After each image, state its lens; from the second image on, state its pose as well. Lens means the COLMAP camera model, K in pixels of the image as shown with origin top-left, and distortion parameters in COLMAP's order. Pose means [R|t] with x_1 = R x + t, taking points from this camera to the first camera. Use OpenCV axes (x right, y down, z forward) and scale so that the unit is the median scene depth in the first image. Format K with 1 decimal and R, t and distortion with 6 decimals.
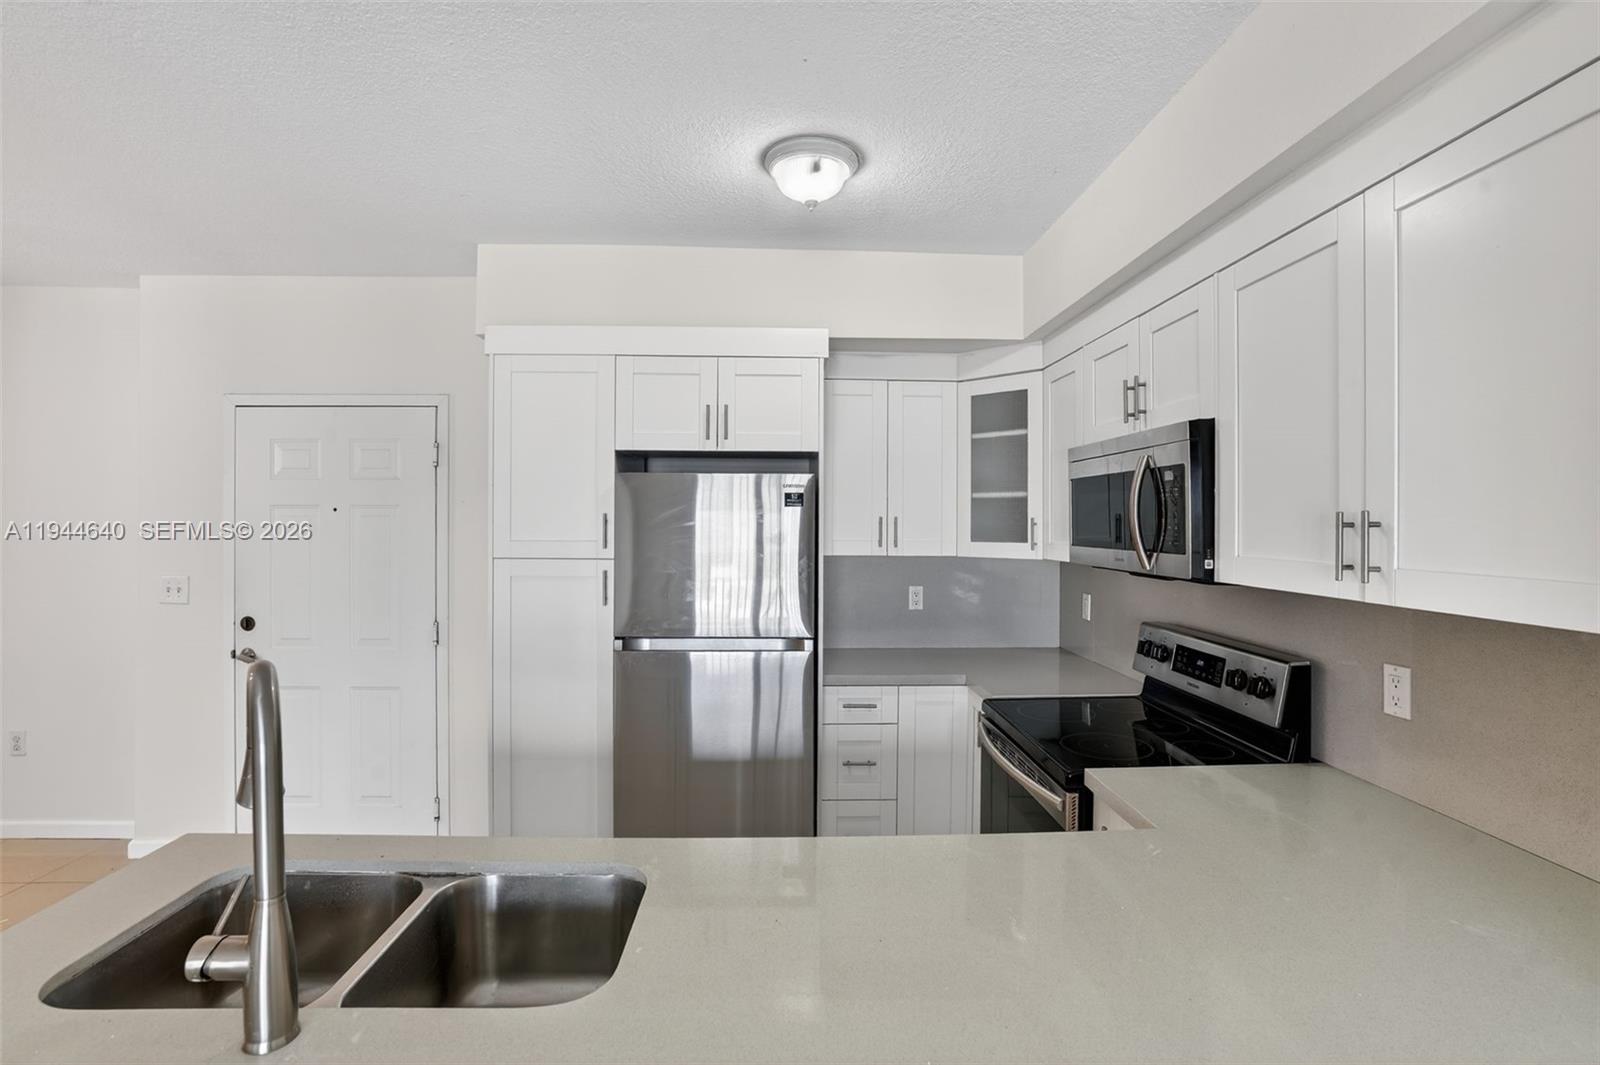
lens RADIAL K [[735.9, 0, 798.8], [0, 735.9, 519.6], [0, 0, 1]] dist [-0.036356, 0.003359]
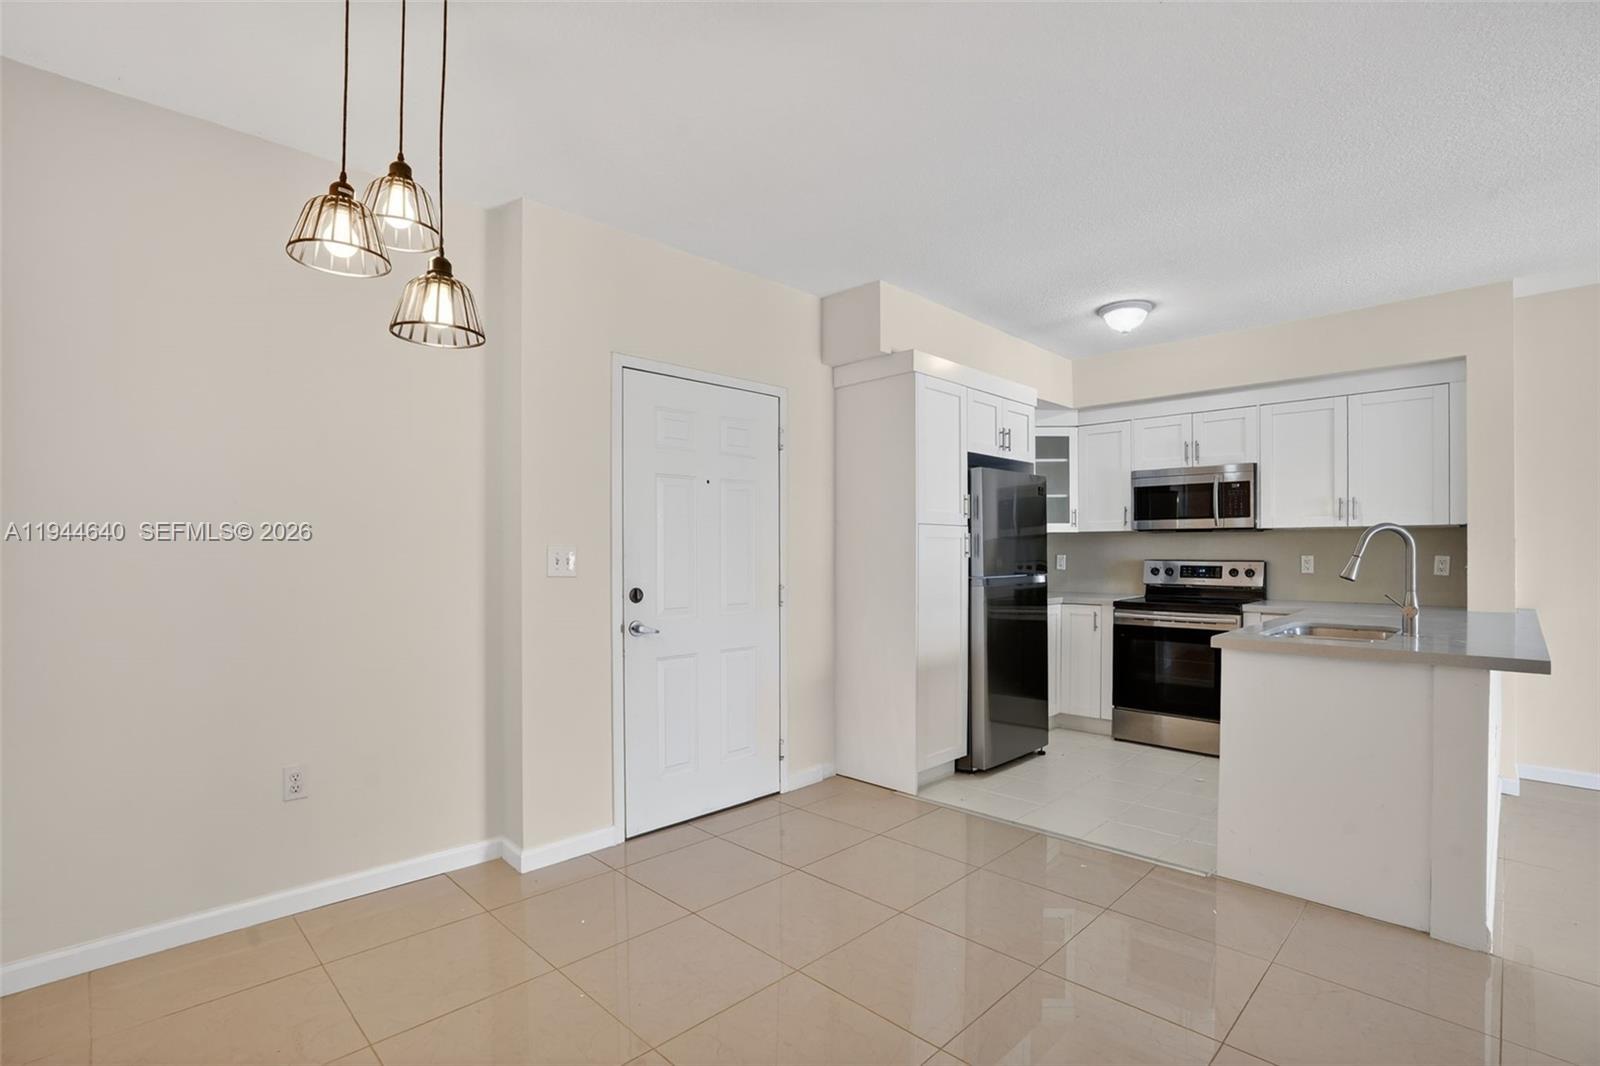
lens RADIAL K [[735.9, 0, 811.9], [0, 735.9, 562.1], [0, 0, 1]] dist [-0.036356, 0.003359]
pose [[0.727348, -0.017702, 0.686040, -1.423771], [0.001604, 0.999708, 0.024094, 0.086265], [-0.686267, -0.016424, 0.727164, 0.138911]]
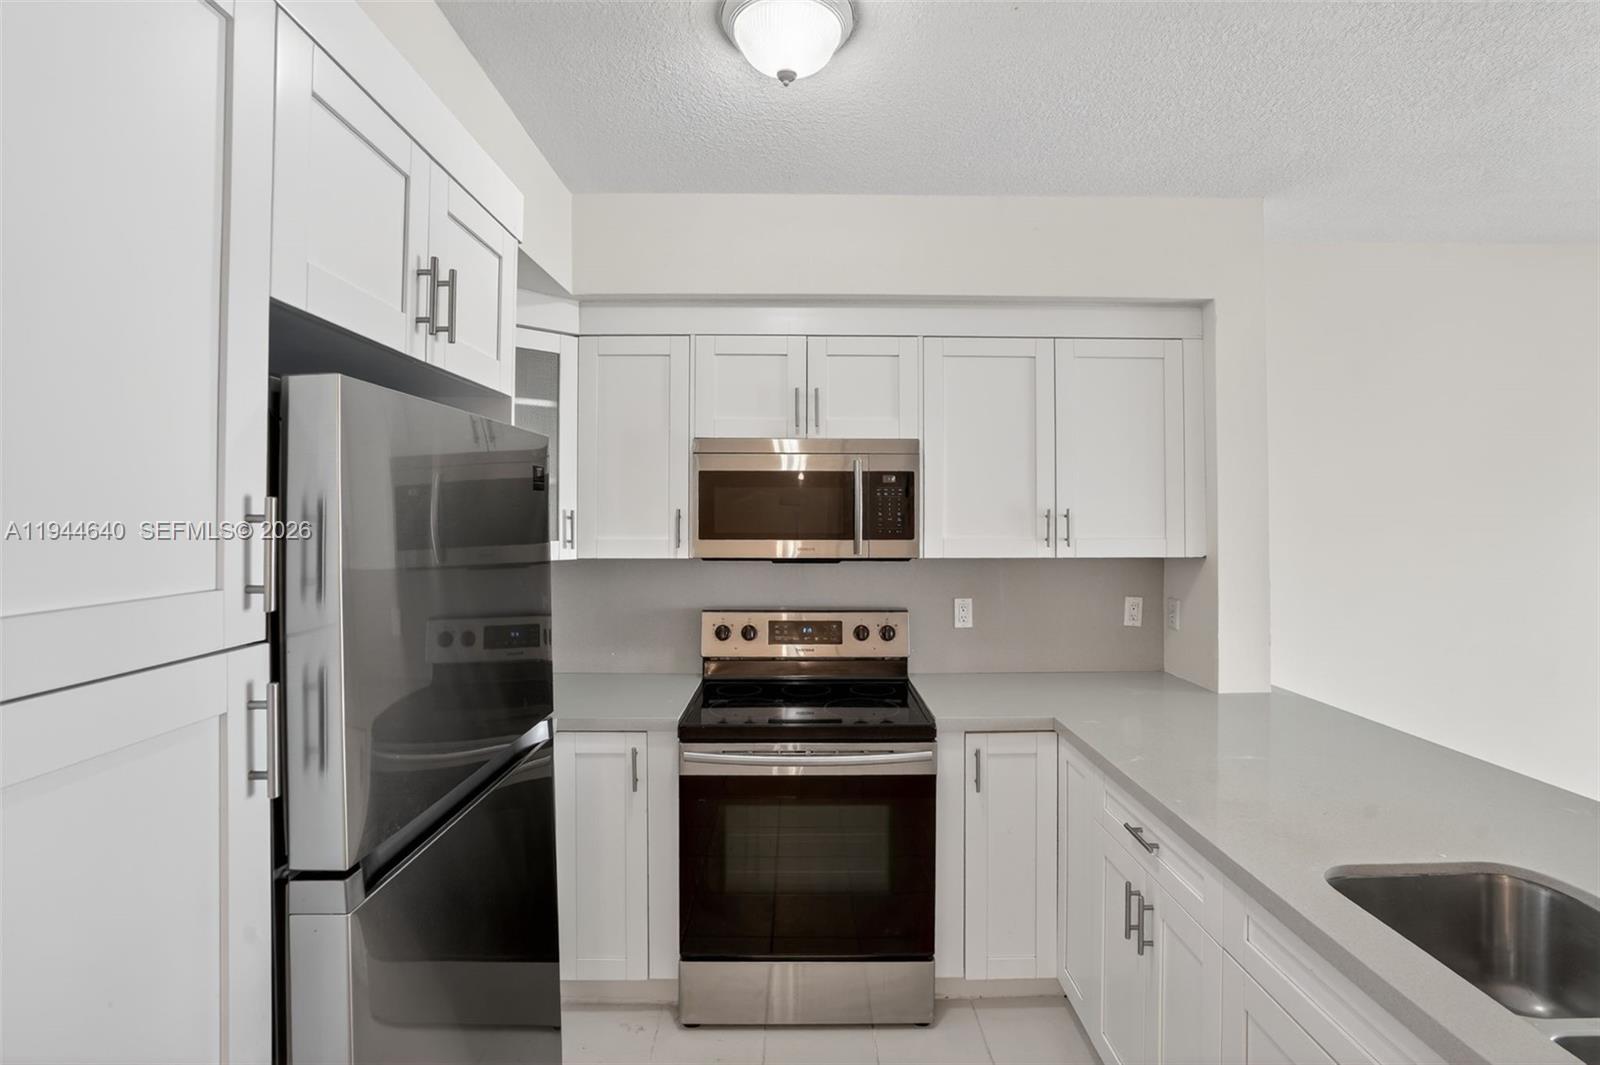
lens RADIAL K [[735.9, 0, 796.9], [0, 735.9, 499.8], [0, 0, 1]] dist [-0.036356, 0.003359]
pose [[0.036249, 0.014016, 0.999245, -0.524081], [-0.006234, 0.999885, -0.013799, -0.004062], [-0.999323, -0.005729, 0.036332, 0.733550]]
